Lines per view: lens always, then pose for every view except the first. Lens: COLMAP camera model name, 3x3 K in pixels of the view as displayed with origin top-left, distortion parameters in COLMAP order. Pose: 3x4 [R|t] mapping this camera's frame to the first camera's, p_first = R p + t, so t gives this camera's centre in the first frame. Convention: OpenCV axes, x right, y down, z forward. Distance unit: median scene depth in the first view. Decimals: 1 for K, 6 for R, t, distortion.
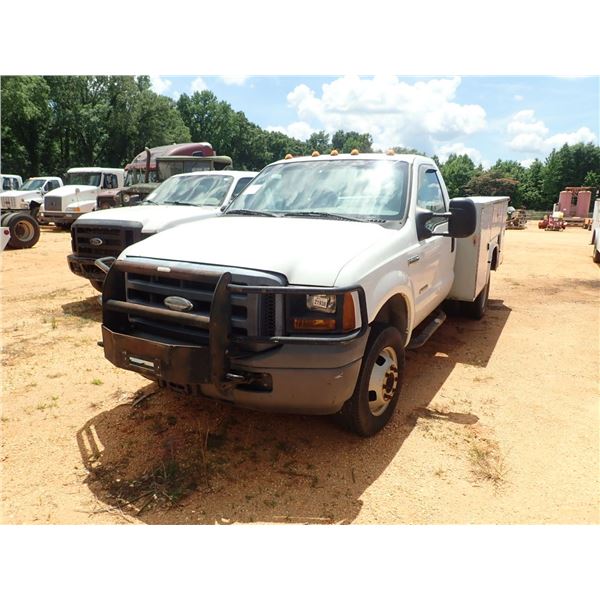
lens RADIAL K [[436.6, 0, 297.9], [0, 436.6, 296.9], [0, 0, 1]] dist [-0.008619, 0.006987]
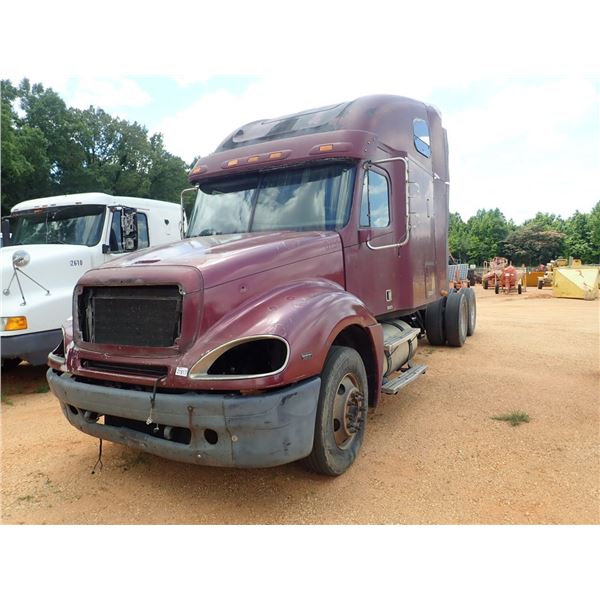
lens RADIAL K [[436.6, 0, 300.4], [0, 436.6, 298.0], [0, 0, 1]] dist [-0.008619, 0.006987]
pose [[0.999326, -0.036677, -0.001157, -0.062907], [0.036170, 0.989832, -0.137565, -0.033773], [0.006191, 0.137430, 0.990492, 0.140828]]
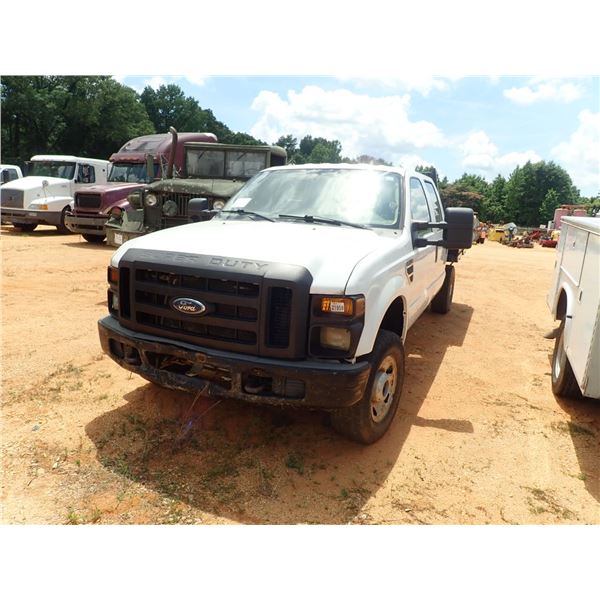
lens RADIAL K [[436.6, 0, 297.9], [0, 436.6, 298.8], [0, 0, 1]] dist [-0.008619, 0.006987]
pose [[0.994952, 0.024545, 0.097299, -0.024146], [-0.024054, 0.999691, -0.006214, -0.008164], [-0.097421, 0.003842, 0.995236, 0.033816]]
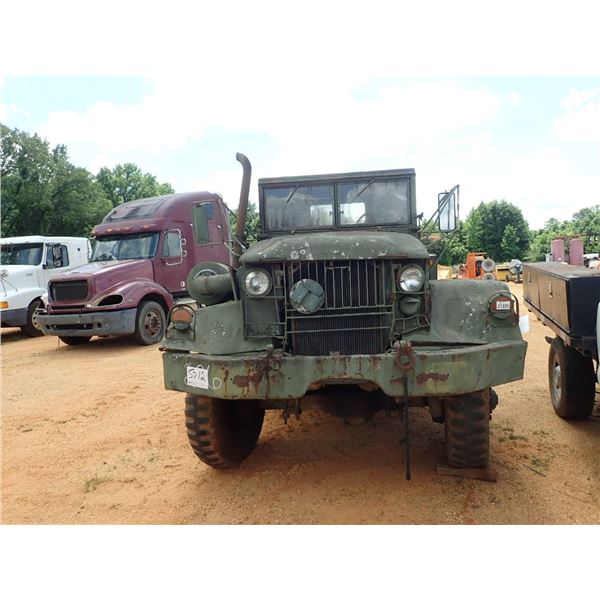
lens RADIAL K [[436.6, 0, 300.9], [0, 436.6, 298.2], [0, 0, 1]] dist [-0.008619, 0.006987]
pose [[0.980821, -0.077690, 0.178761, -0.043076], [0.103121, 0.985094, -0.137678, -0.017416], [-0.165400, 0.153471, 0.974212, 0.071468]]
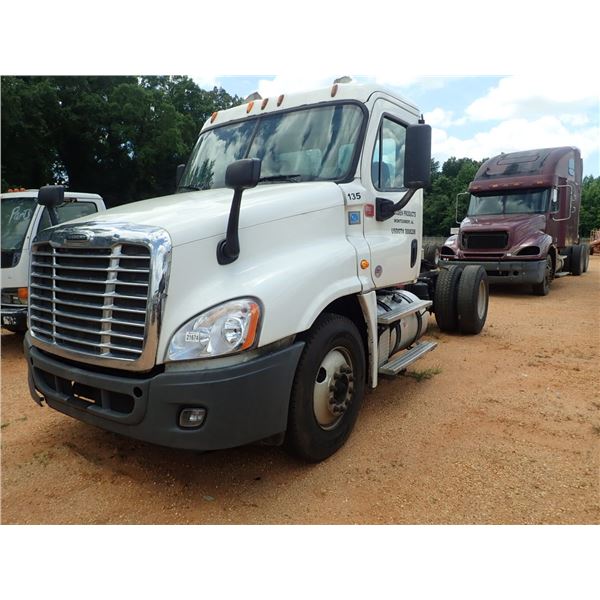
lens RADIAL K [[436.6, 0, 301.9], [0, 436.6, 301.4], [0, 0, 1]] dist [-0.008619, 0.006987]
pose [[0.984538, 0.002519, -0.175155, -0.100739], [-0.013273, 0.998095, -0.060249, -0.015461], [0.174669, 0.061643, 0.982696, 0.060883]]
